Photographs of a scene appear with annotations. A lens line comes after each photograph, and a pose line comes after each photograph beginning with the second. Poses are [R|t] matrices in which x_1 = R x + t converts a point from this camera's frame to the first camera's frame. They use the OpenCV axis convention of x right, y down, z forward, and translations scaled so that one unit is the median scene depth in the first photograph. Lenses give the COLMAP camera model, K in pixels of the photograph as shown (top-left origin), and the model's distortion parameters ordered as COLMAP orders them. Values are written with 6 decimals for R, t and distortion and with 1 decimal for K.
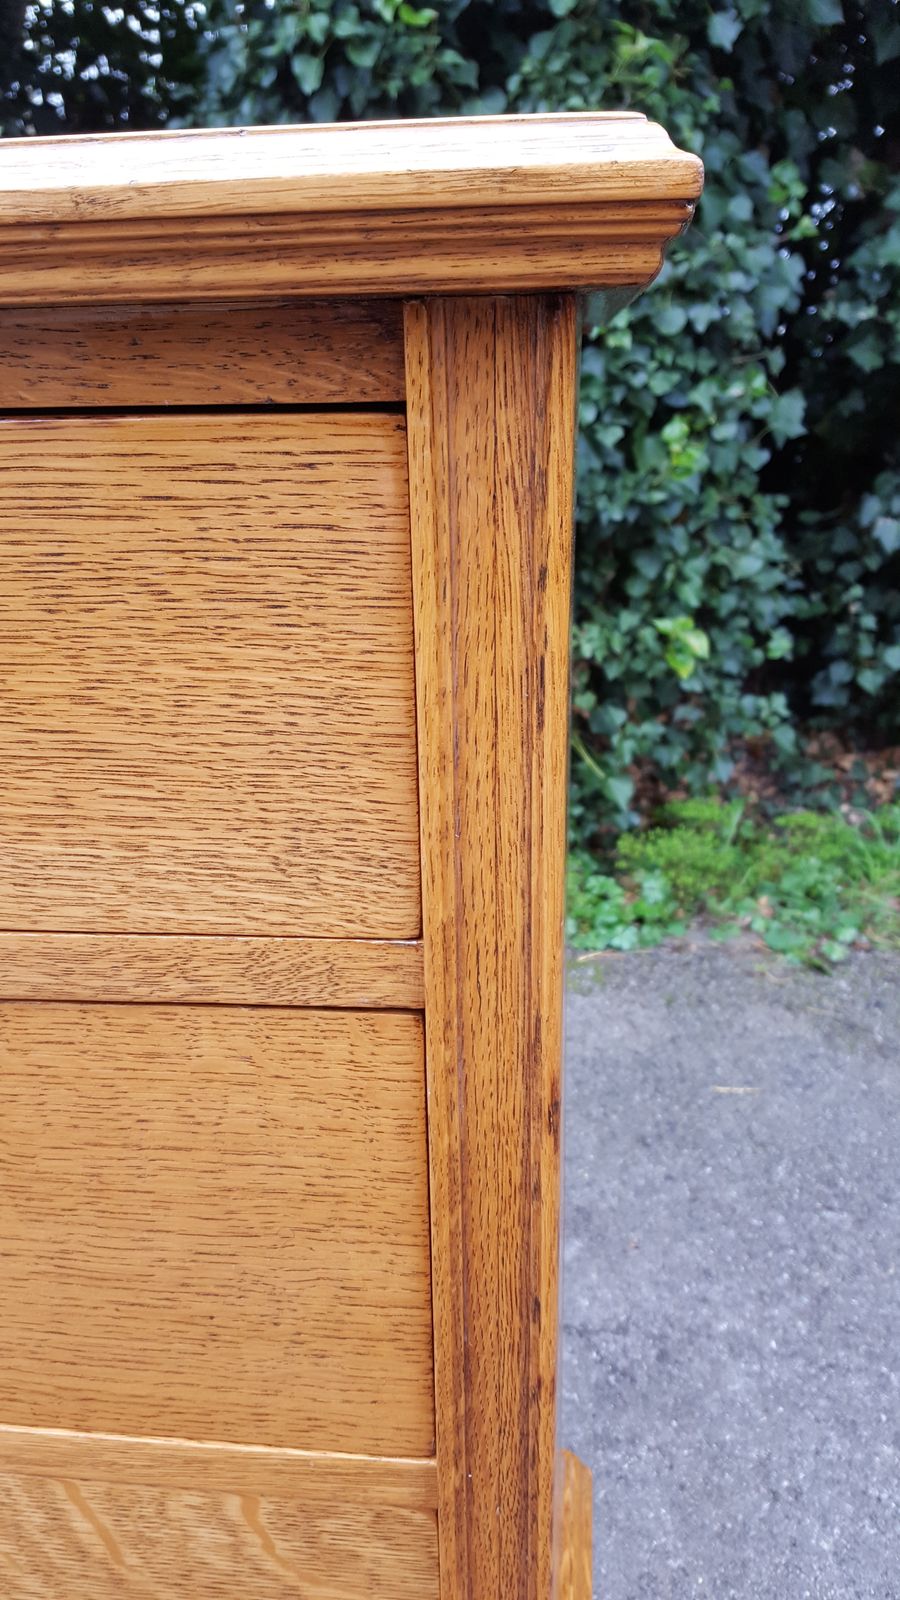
lens RADIAL K [[1230.2, 0, 453.5], [0, 1230.2, 794.1], [0, 0, 1]] dist [0.074533, -0.117106]
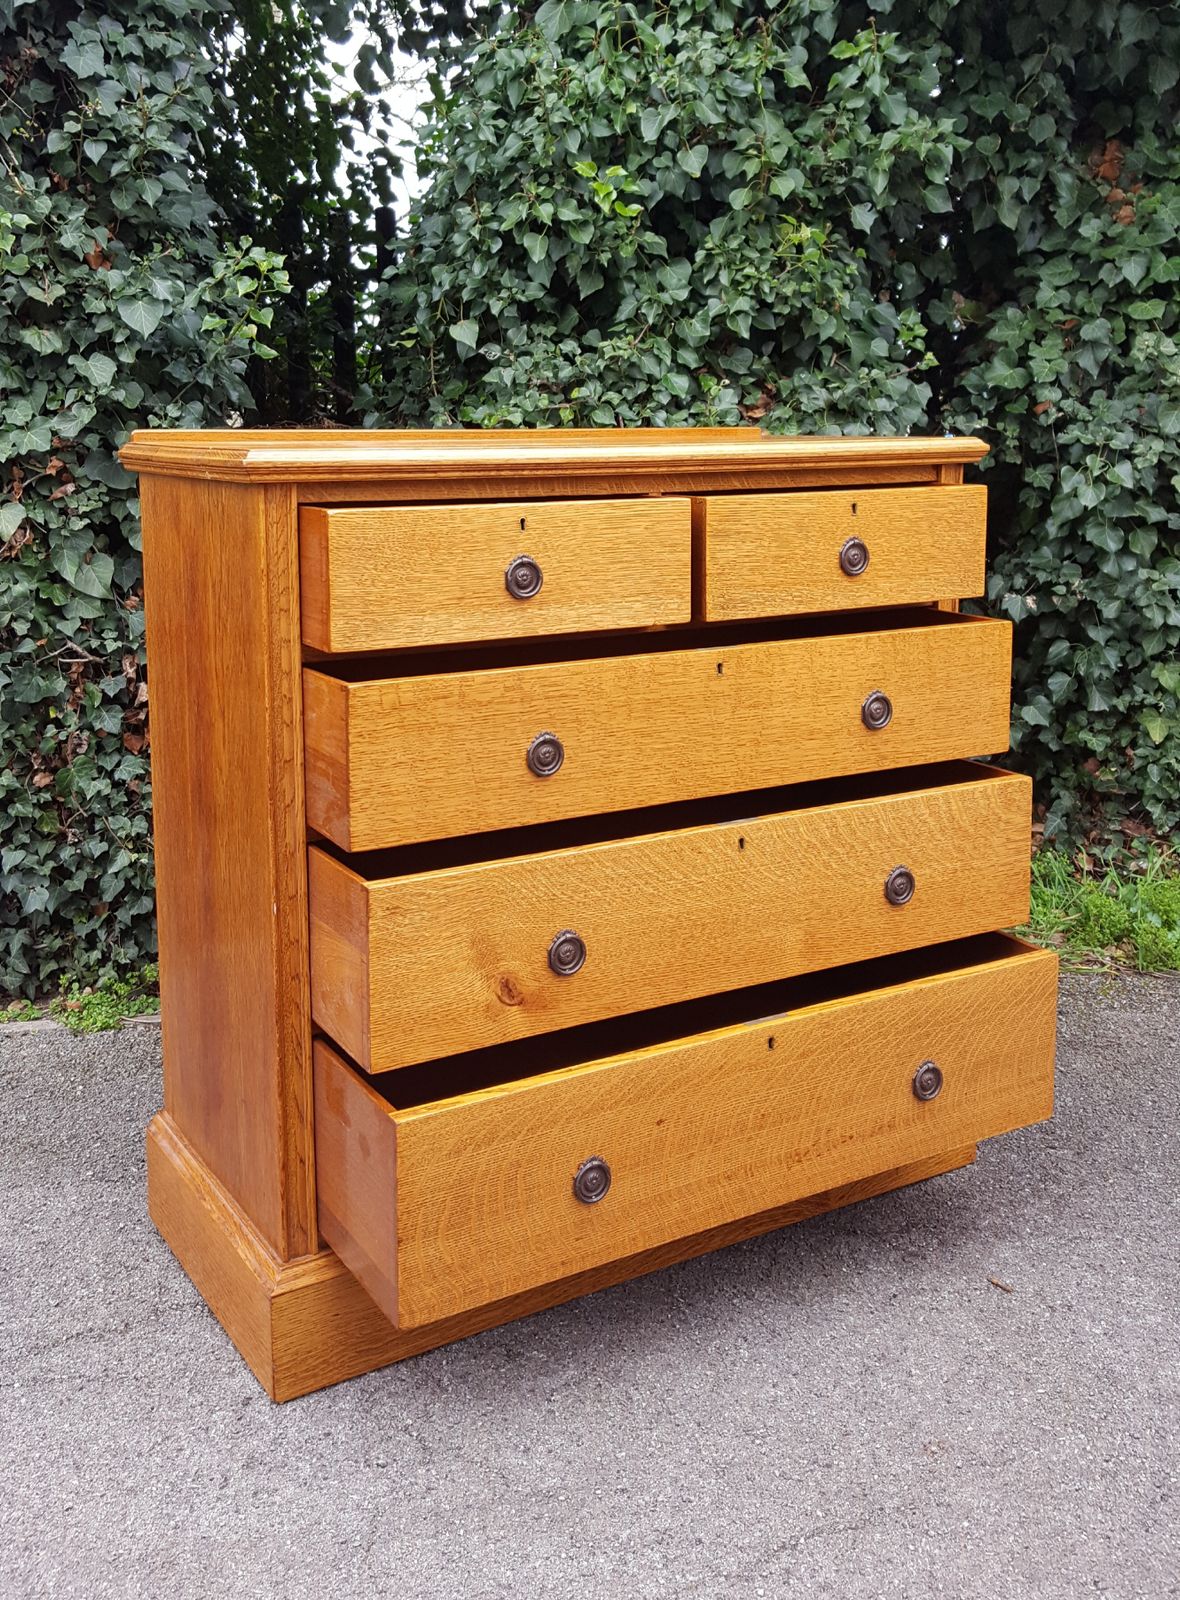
lens RADIAL K [[1632.4, 0, 586.2], [0, 1632.4, 590.9], [0, 0, 1]] dist [0.124190, 0.000000]
pose [[0.993361, -0.010240, 0.114578, -0.253309], [0.037068, 0.971397, -0.234550, 0.138477], [-0.108899, 0.237240, 0.965328, -0.496231]]
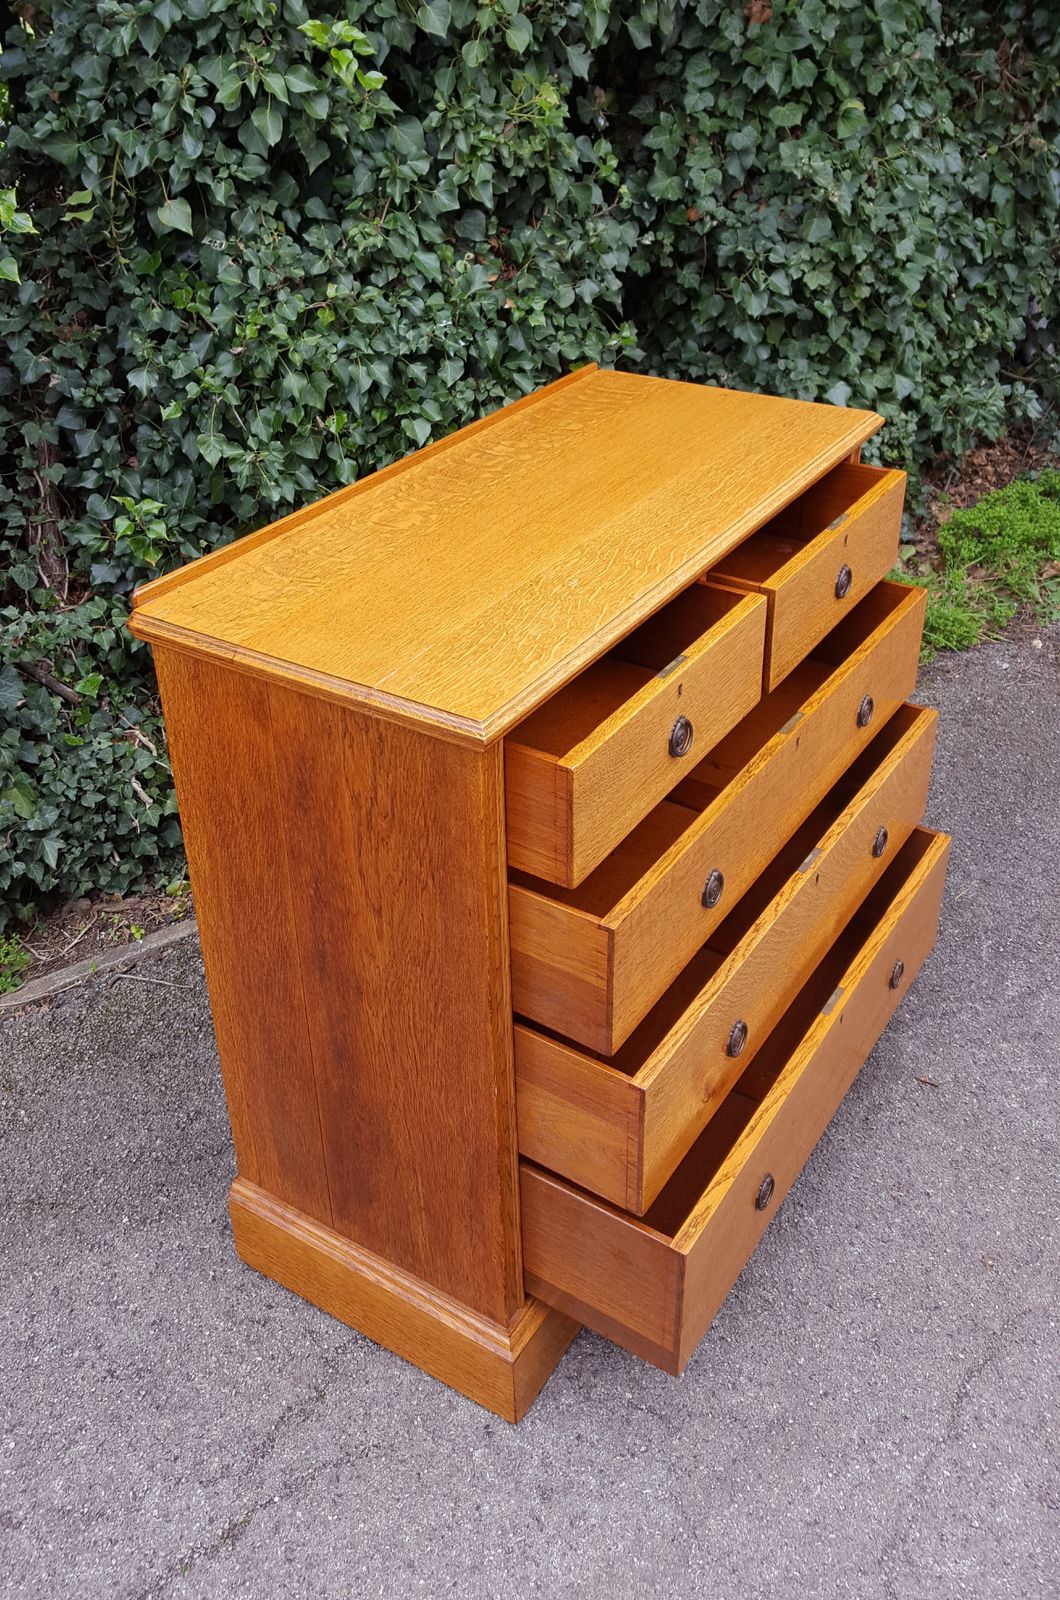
lens RADIAL K [[1459.8, 0, 532.5], [0, 1459.8, 651.5], [0, 0, 1]] dist [0.075756, 0.000000]
pose [[0.838270, -0.263975, 0.477096, -0.655051], [0.196402, 0.962443, 0.187430, -0.325028], [-0.508654, -0.063414, 0.858632, -0.264271]]
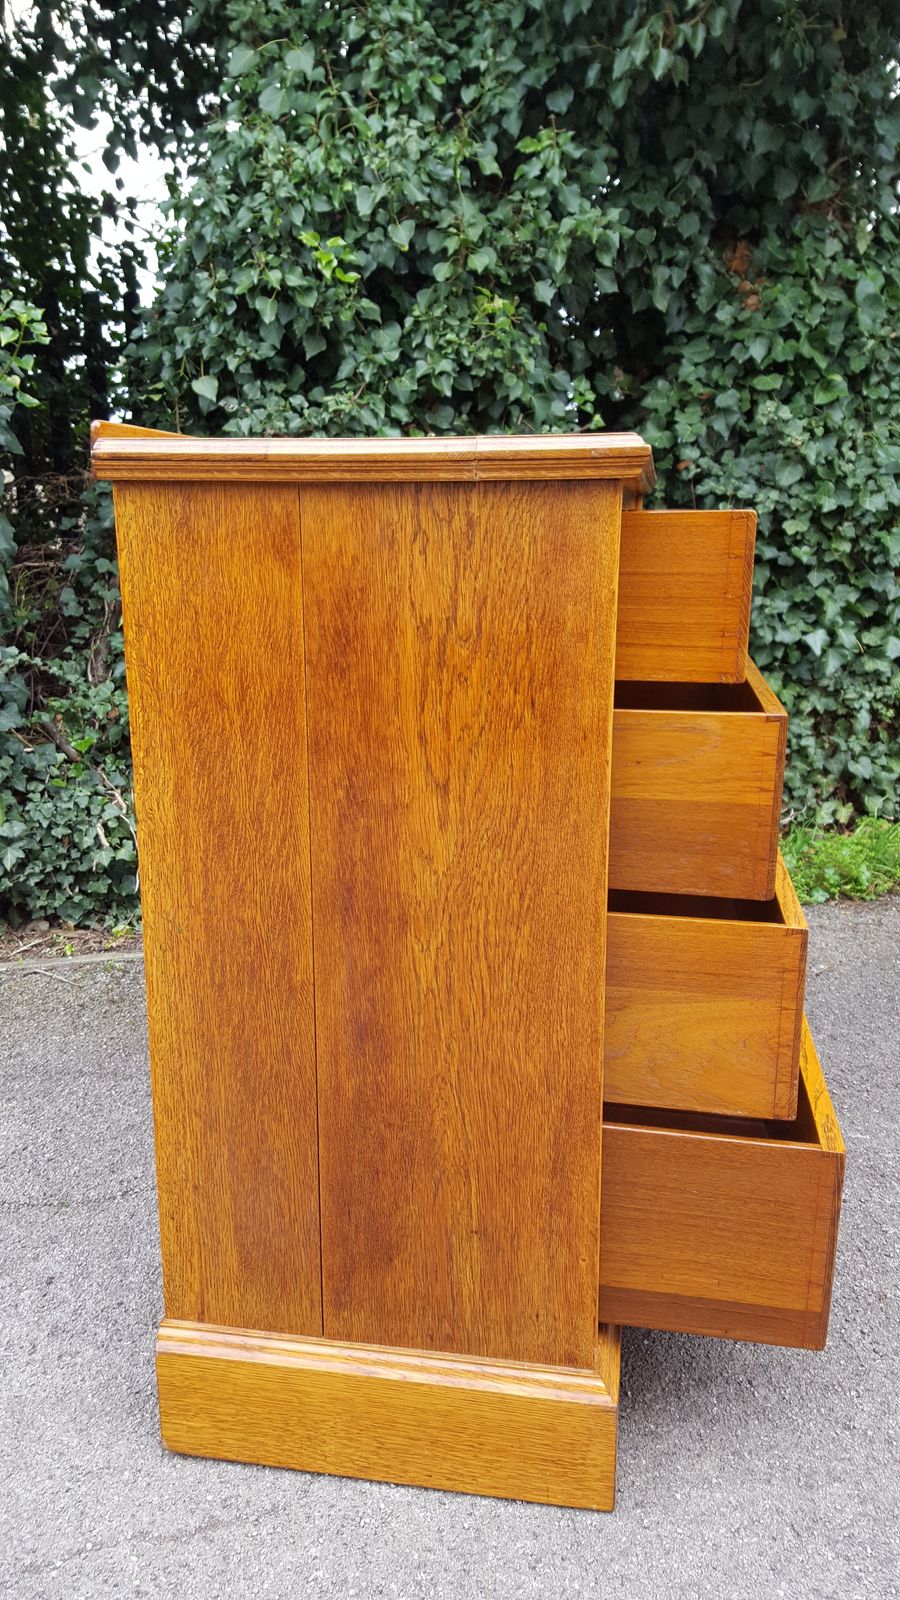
lens RADIAL K [[1230.2, 0, 445.5], [0, 1230.2, 798.4], [0, 0, 1]] dist [0.074533, -0.117106]
pose [[0.974166, -0.042501, 0.221797, -0.251873], [0.066161, 0.992749, -0.100360, 0.132100], [-0.215923, 0.112442, 0.969914, -0.355956]]
